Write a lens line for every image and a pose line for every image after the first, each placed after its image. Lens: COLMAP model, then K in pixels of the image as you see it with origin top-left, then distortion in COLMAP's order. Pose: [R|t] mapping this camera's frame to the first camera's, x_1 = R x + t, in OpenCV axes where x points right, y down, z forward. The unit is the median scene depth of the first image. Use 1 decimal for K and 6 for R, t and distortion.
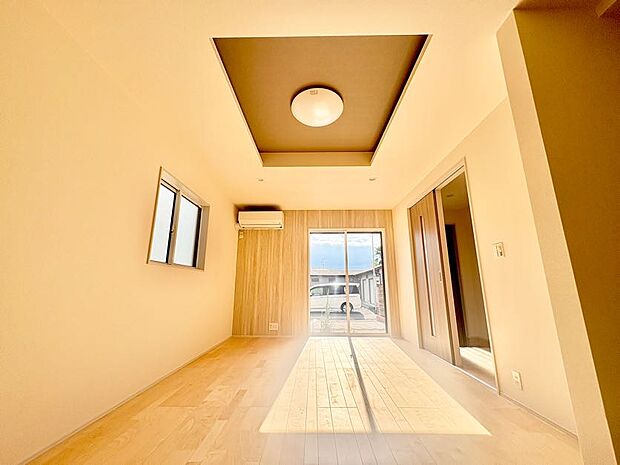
lens RADIAL K [[247.0, 0, 308.0], [0, 247.0, 232.8], [0, 0, 1]] dist [0.001724, -0.000043]
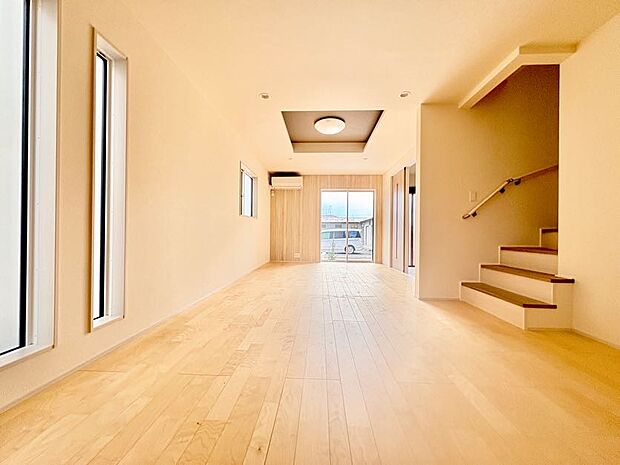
lens RADIAL K [[247.0, 0, 310.1], [0, 247.0, 232.7], [0, 0, 1]] dist [0.001724, -0.000043]
pose [[0.999752, 0.010432, -0.019667, -0.029594], [-0.005997, 0.976953, 0.213372, -0.073253], [0.021439, -0.213201, 0.976773, -0.414634]]
